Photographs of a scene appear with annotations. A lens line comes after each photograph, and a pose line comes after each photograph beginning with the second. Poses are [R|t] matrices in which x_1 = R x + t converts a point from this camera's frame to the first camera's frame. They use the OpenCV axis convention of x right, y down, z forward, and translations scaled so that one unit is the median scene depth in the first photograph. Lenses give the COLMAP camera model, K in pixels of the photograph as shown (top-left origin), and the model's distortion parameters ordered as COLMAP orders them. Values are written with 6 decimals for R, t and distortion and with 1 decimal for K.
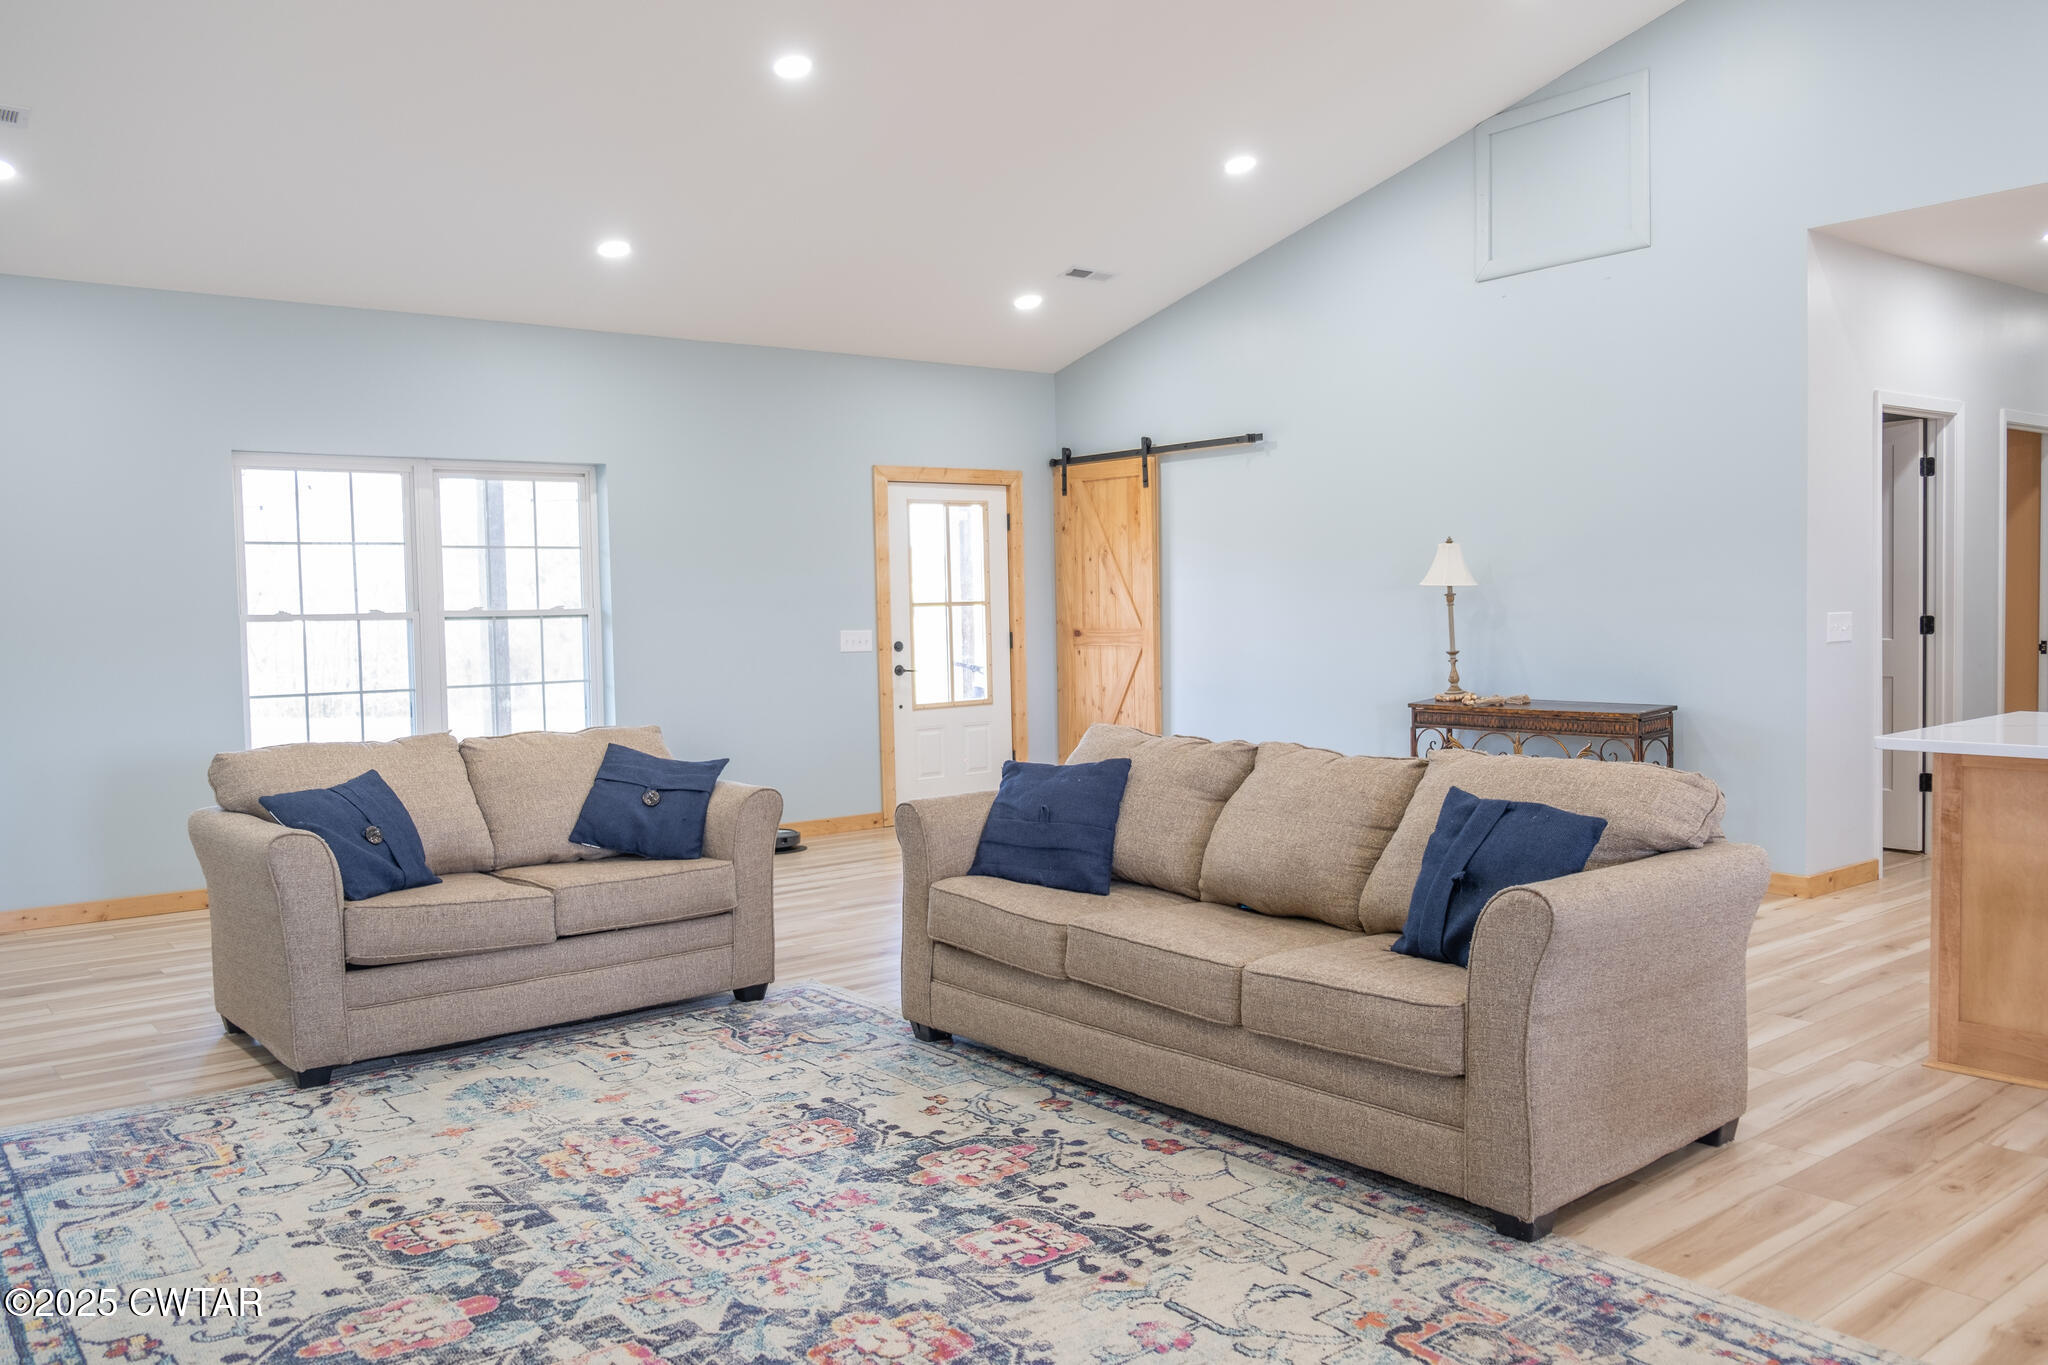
lens RADIAL K [[1604.2, 0, 994.8], [0, 1604.2, 684.7], [0, 0, 1]] dist [-0.030952, 0.012936]
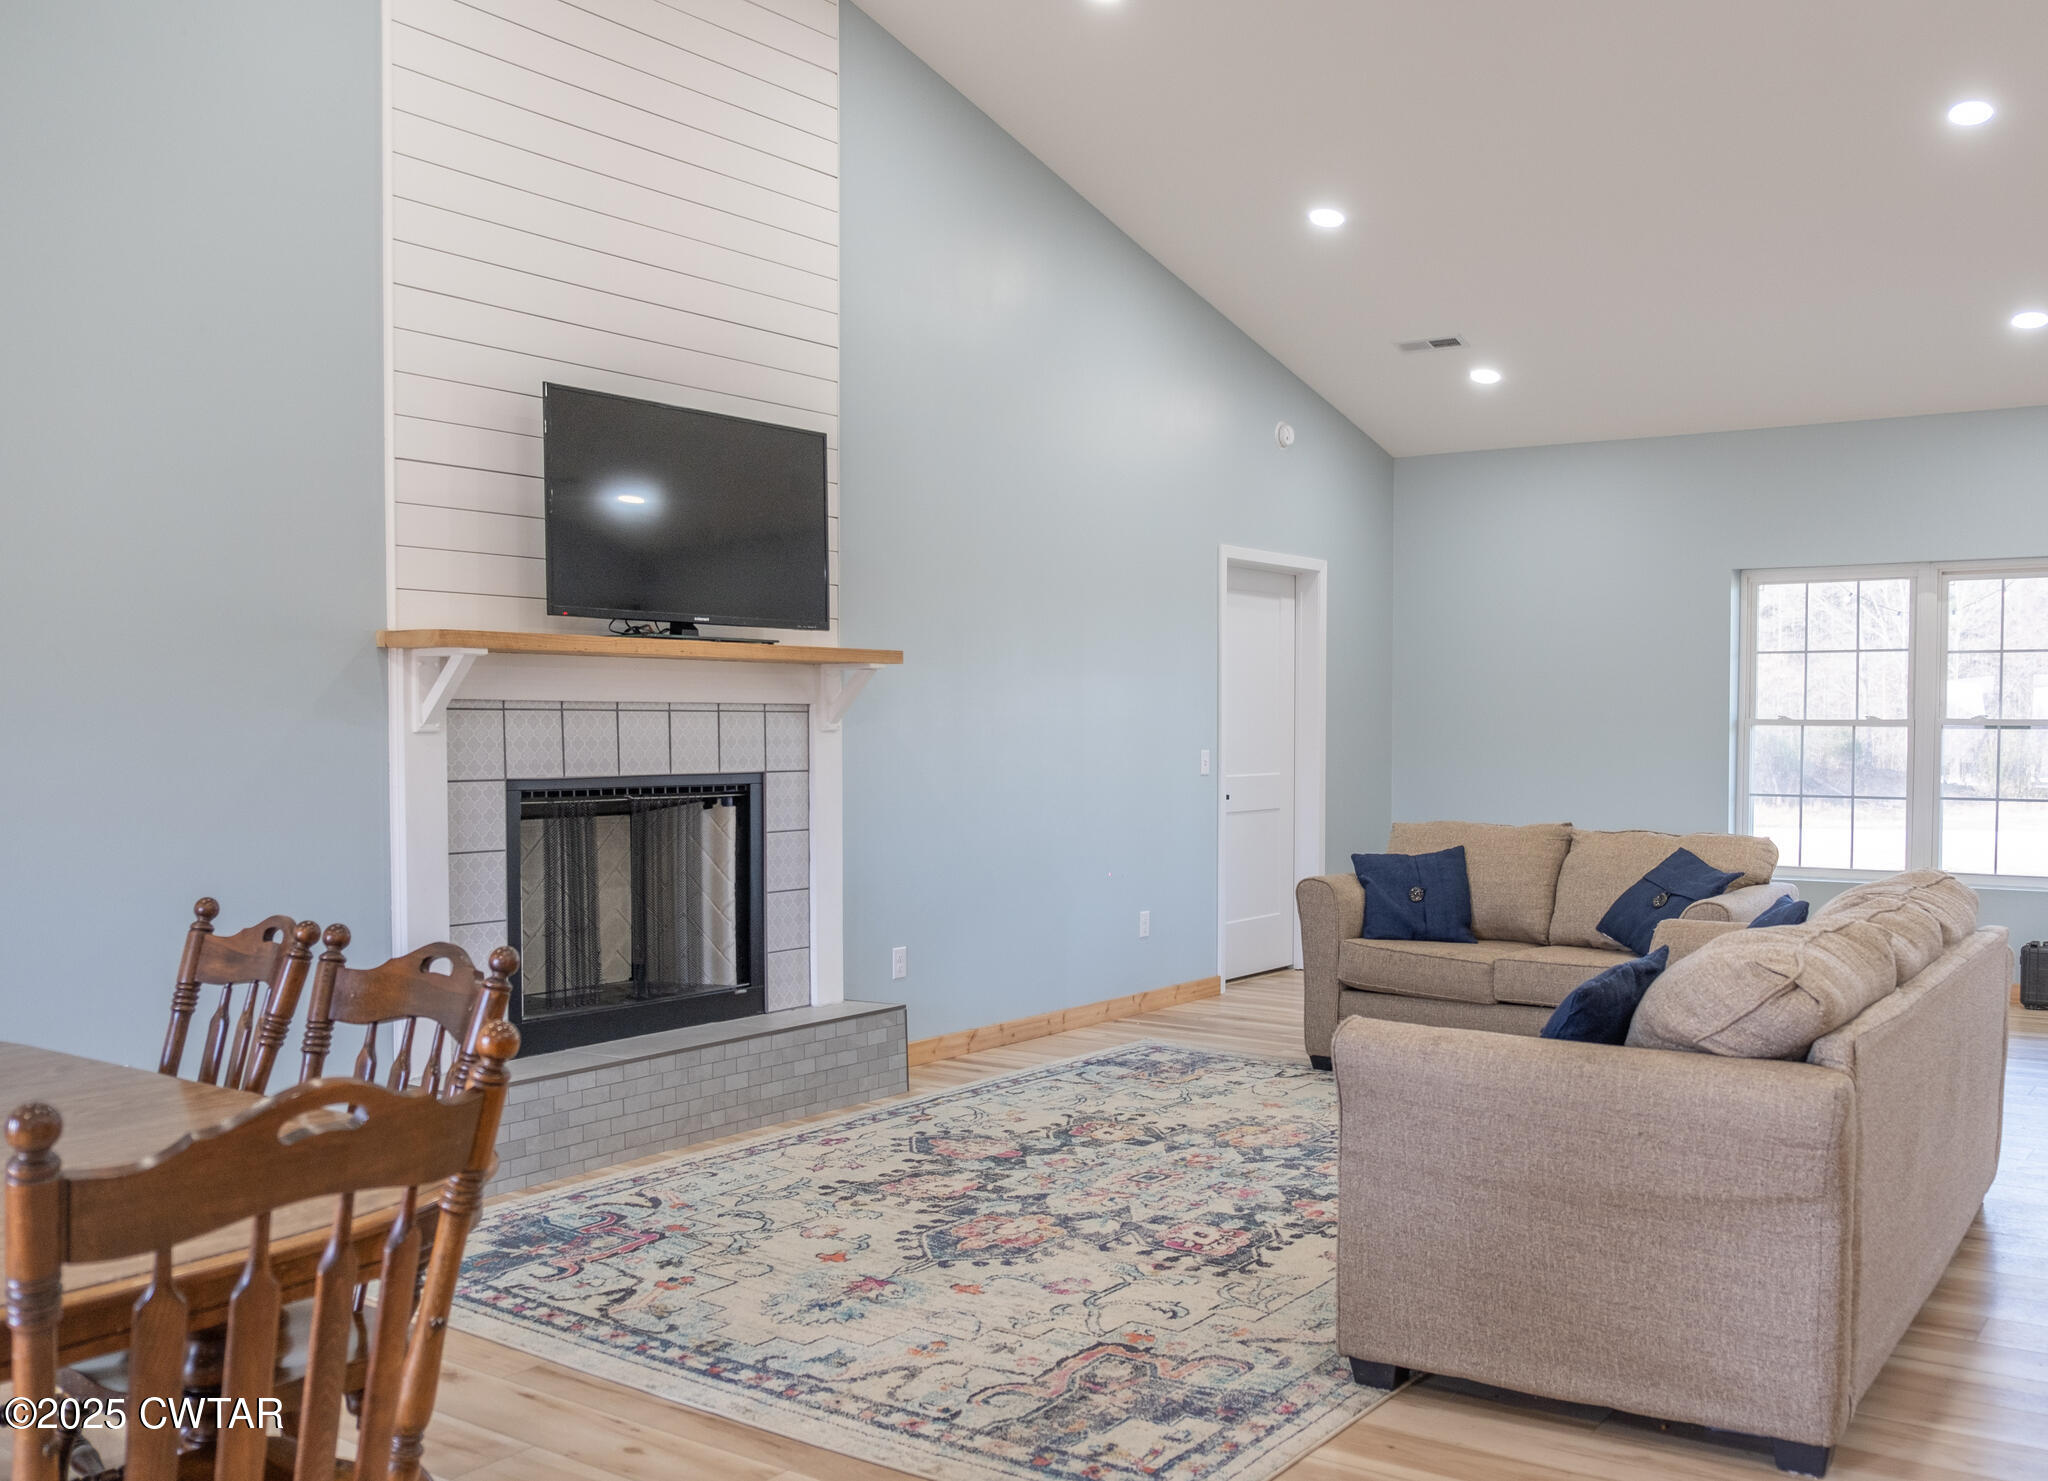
lens RADIAL K [[1717.1, 0, 1095.5], [0, 1717.1, 795.1], [0, 0, 1]] dist [-0.024143, -0.009414]
pose [[0.325682, 0.062283, -0.943426, 0.763145], [-0.057336, 0.997293, 0.046046, -0.030330], [0.943739, 0.039096, 0.328371, 0.297389]]
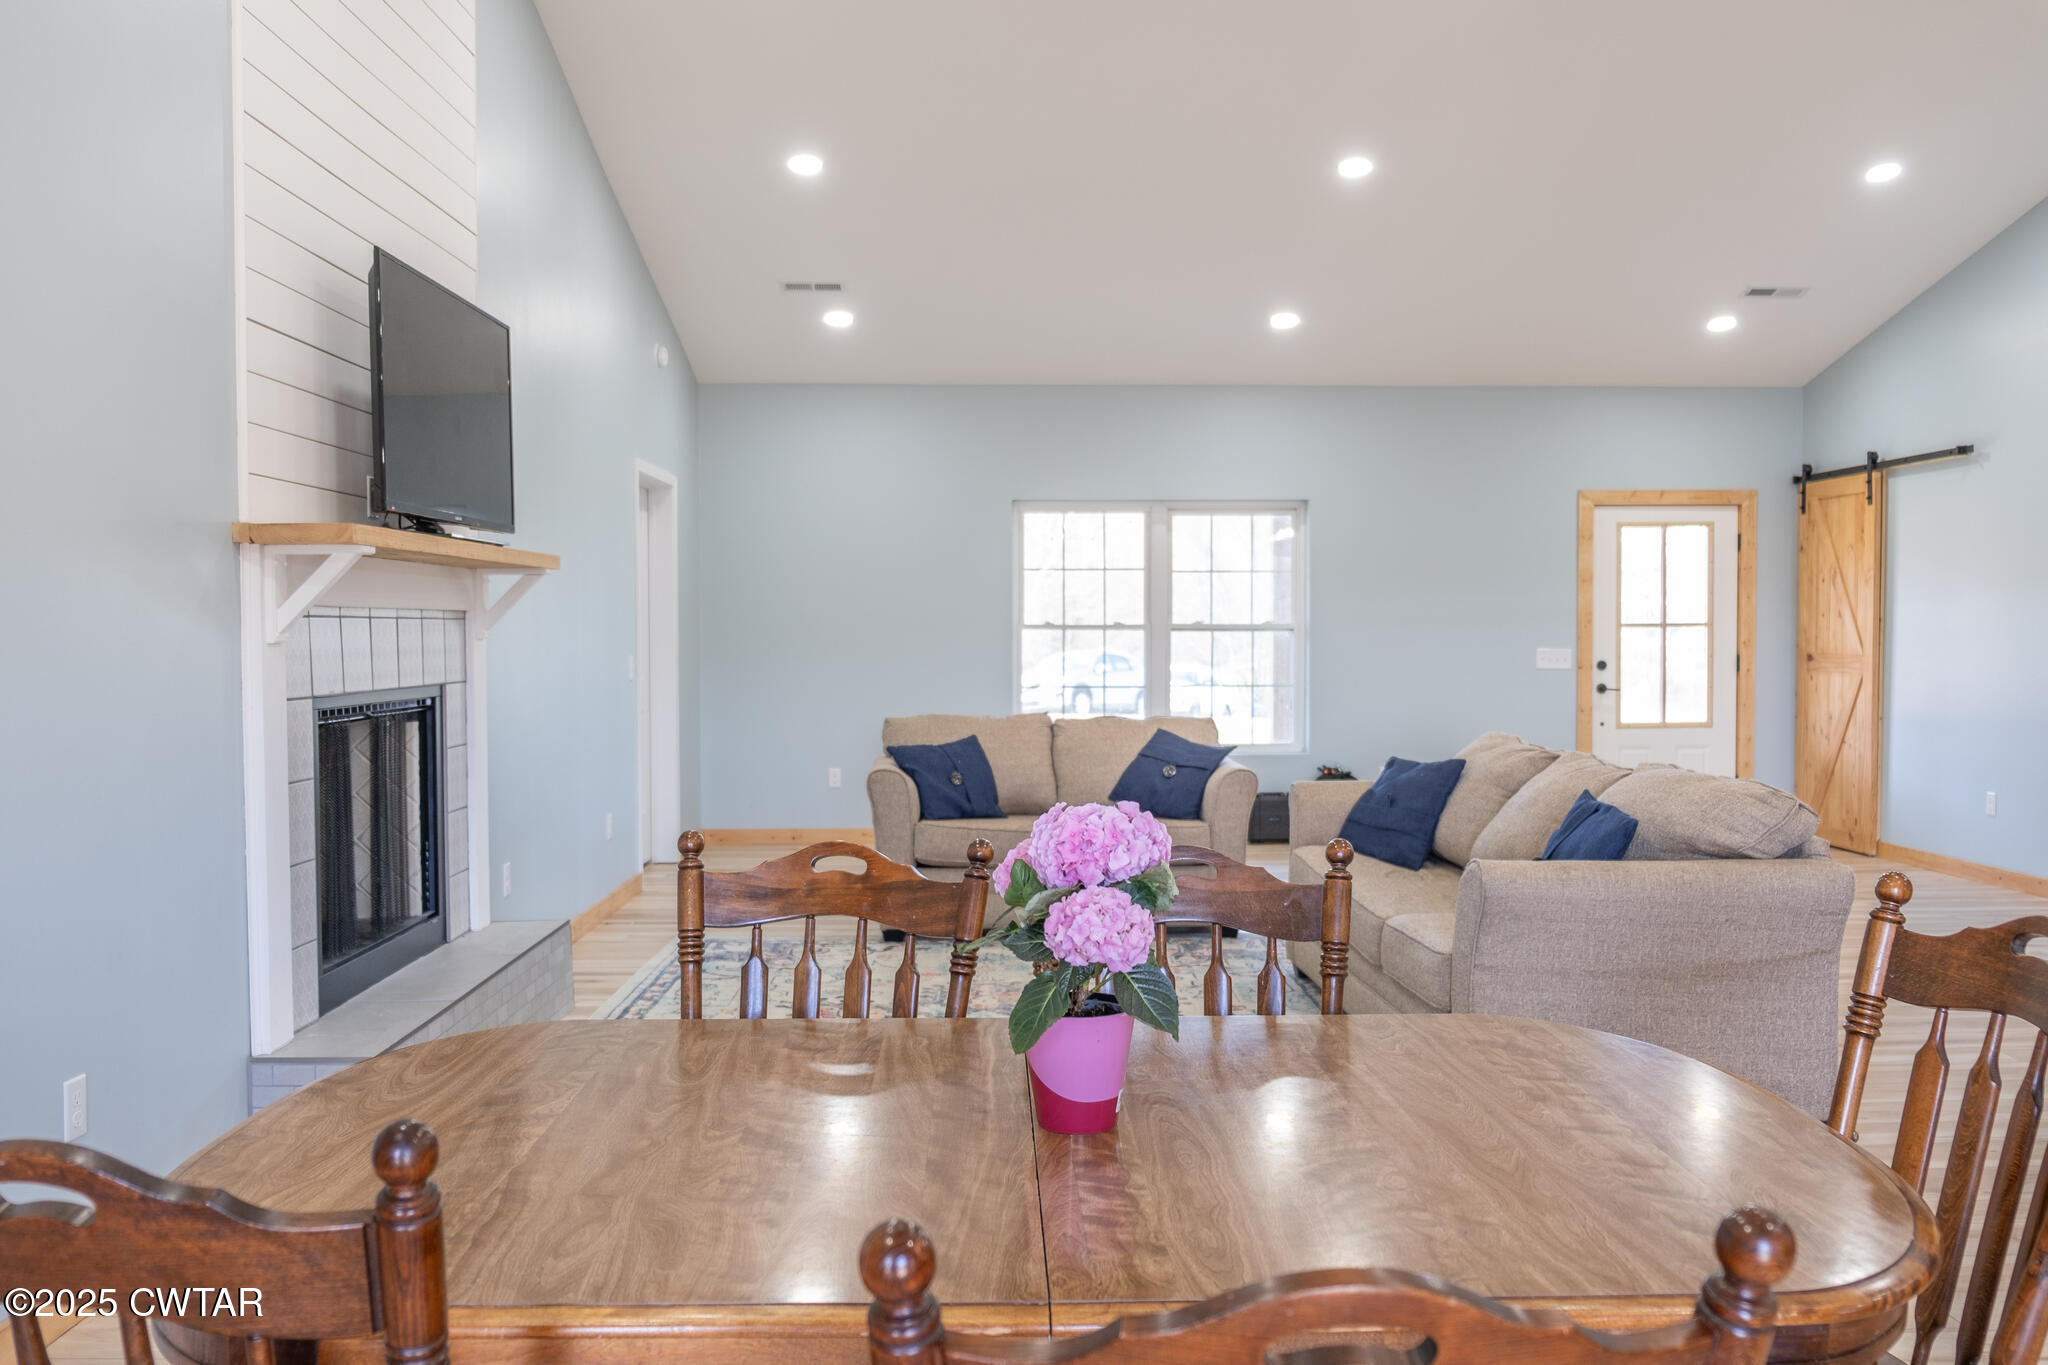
lens RADIAL K [[1604.2, 0, 939.5], [0, 1604.2, 697.5], [0, 0, 1]] dist [-0.030952, 0.012936]
pose [[0.784495, 0.044332, -0.618549, 0.462560], [-0.044036, 0.998906, 0.015742, -0.000800], [0.618570, 0.014889, 0.785589, -0.134827]]
